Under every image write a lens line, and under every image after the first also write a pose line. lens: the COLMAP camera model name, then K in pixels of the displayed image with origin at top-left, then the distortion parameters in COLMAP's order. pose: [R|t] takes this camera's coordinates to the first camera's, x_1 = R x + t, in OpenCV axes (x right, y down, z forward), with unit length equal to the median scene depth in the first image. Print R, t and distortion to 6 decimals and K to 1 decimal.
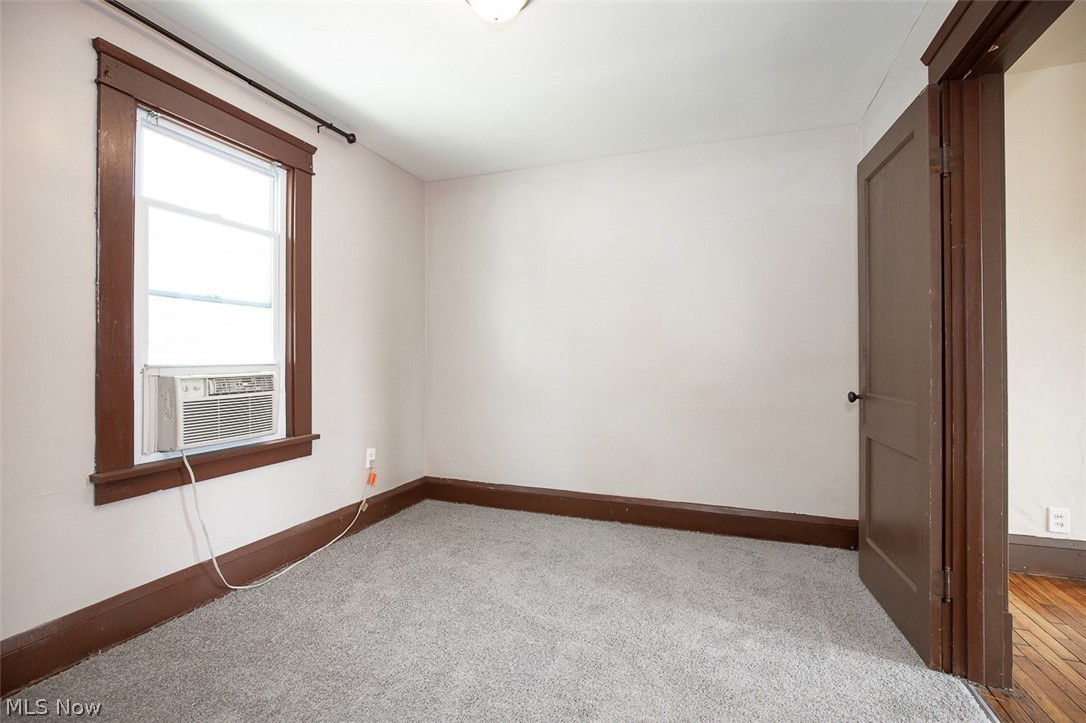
lens RADIAL K [[501.2, 0, 542.6], [0, 501.2, 353.5], [0, 0, 1]] dist [-0.015394, 0.002990]
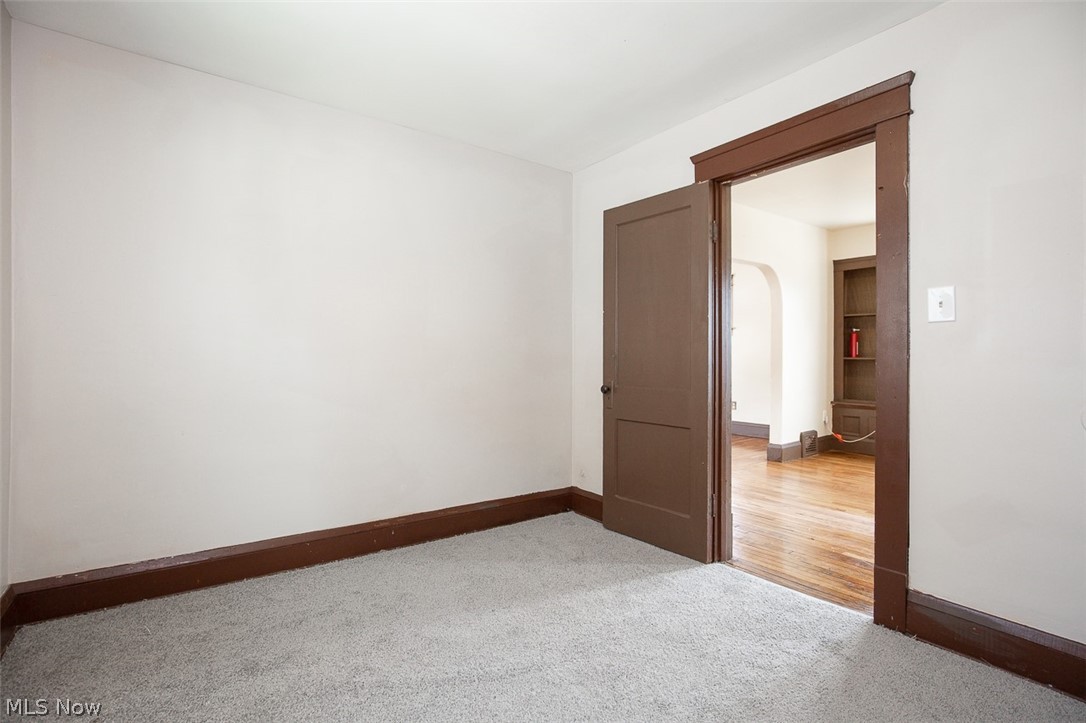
lens RADIAL K [[501.2, 0, 542.0], [0, 501.2, 359.0], [0, 0, 1]] dist [-0.015394, 0.002990]
pose [[0.564987, 0.005584, 0.825081, -0.483613], [-0.007572, 0.999970, -0.001583, 0.009027], [-0.825065, -0.005353, 0.565013, 0.348485]]
